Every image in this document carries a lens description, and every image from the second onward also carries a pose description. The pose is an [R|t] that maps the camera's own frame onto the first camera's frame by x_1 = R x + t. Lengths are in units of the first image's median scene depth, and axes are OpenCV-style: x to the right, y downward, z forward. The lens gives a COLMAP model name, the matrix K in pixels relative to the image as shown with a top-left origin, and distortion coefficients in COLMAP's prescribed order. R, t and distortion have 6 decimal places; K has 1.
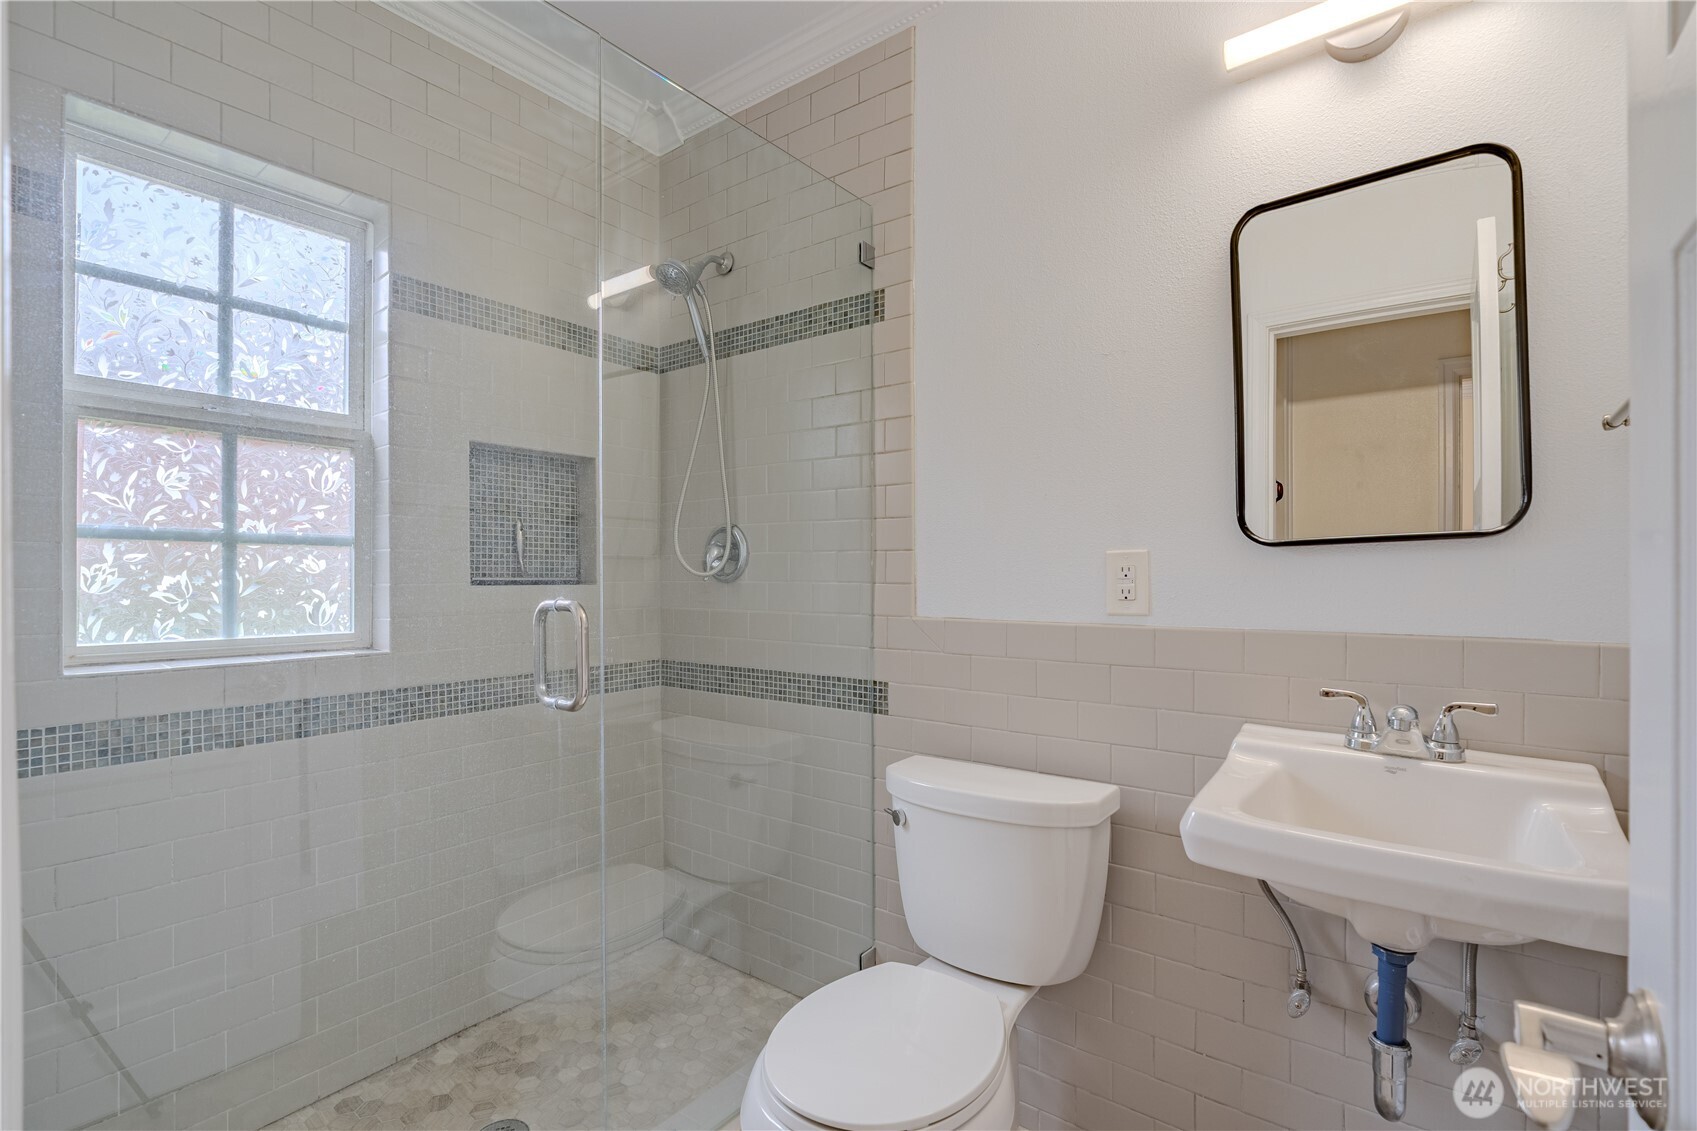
lens RADIAL K [[766.0, 0, 841.9], [0, 766.0, 570.1], [0, 0, 1]] dist [-0.001838, 0.000315]
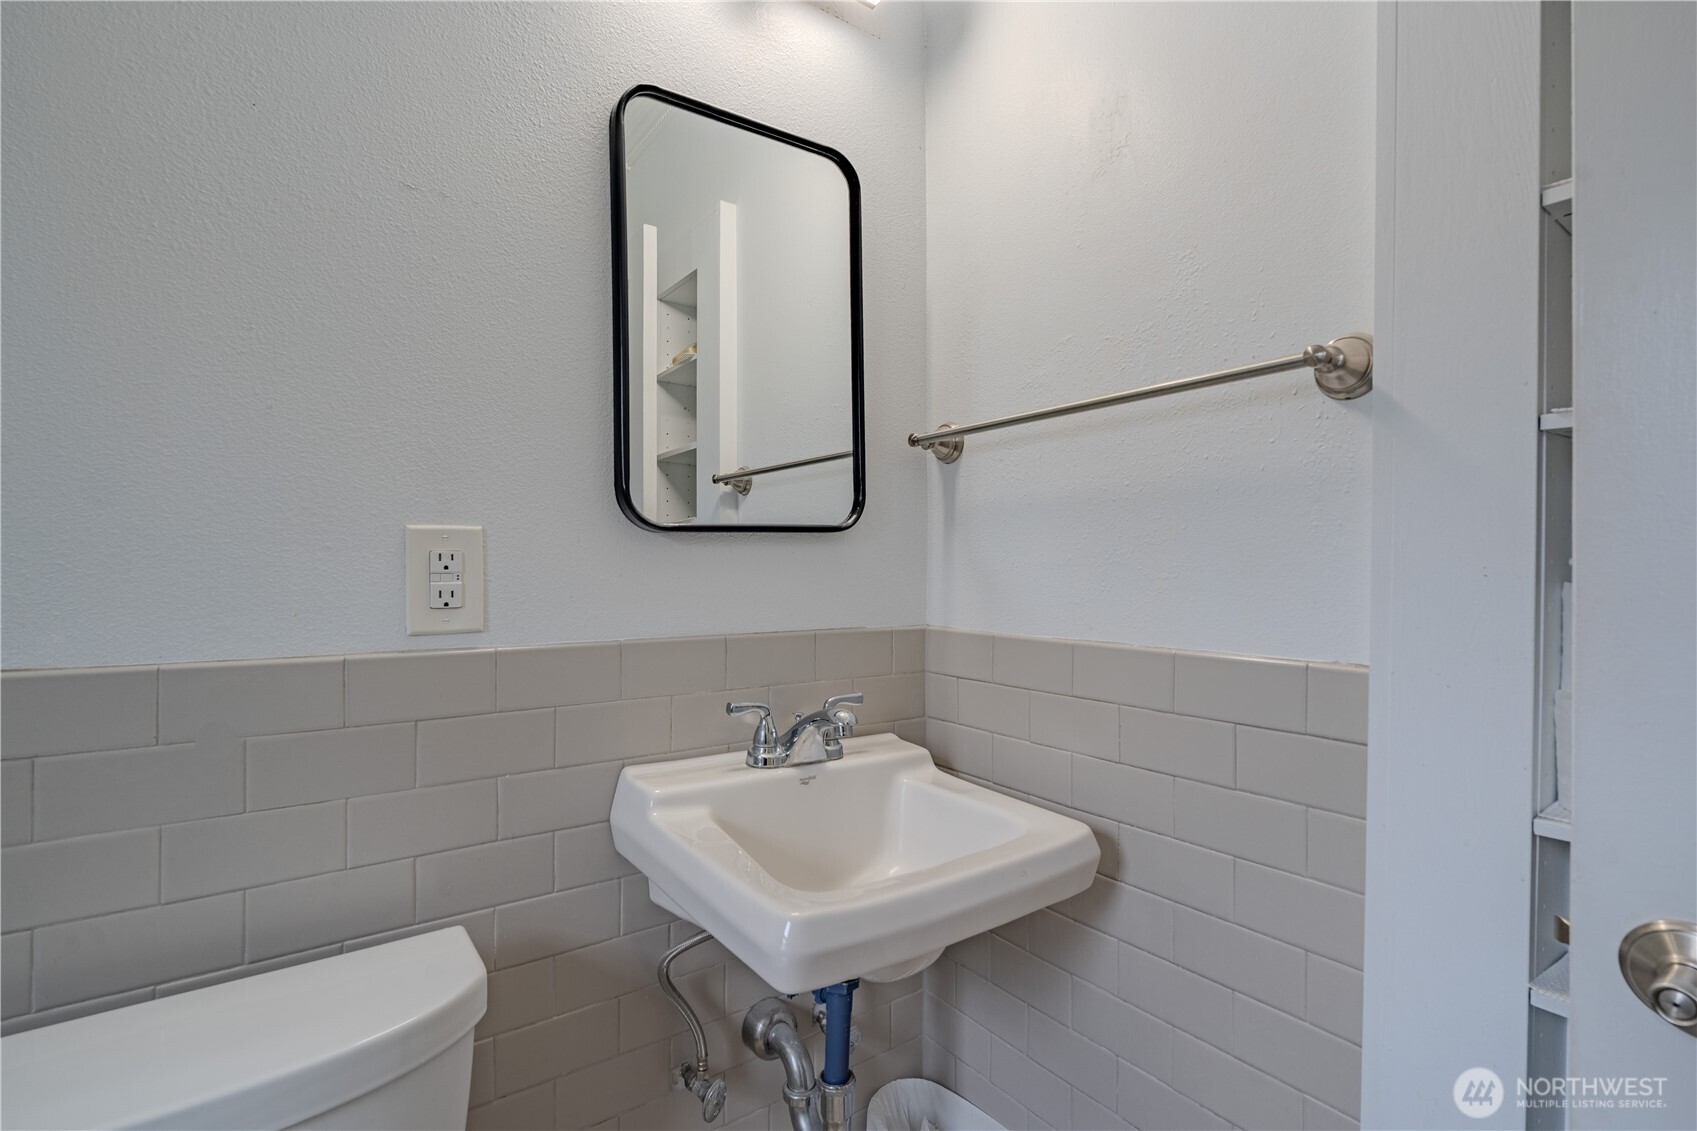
lens RADIAL K [[788.2, 0, 848.5], [0, 788.2, 565.5], [0, 0, 1]] dist [-0.001778, 0.000232]
pose [[0.292182, 0.001853, 0.956361, -0.139575], [-0.011561, 0.999932, 0.001595, 0.000883], [-0.956293, -0.011523, 0.292183, 0.560042]]
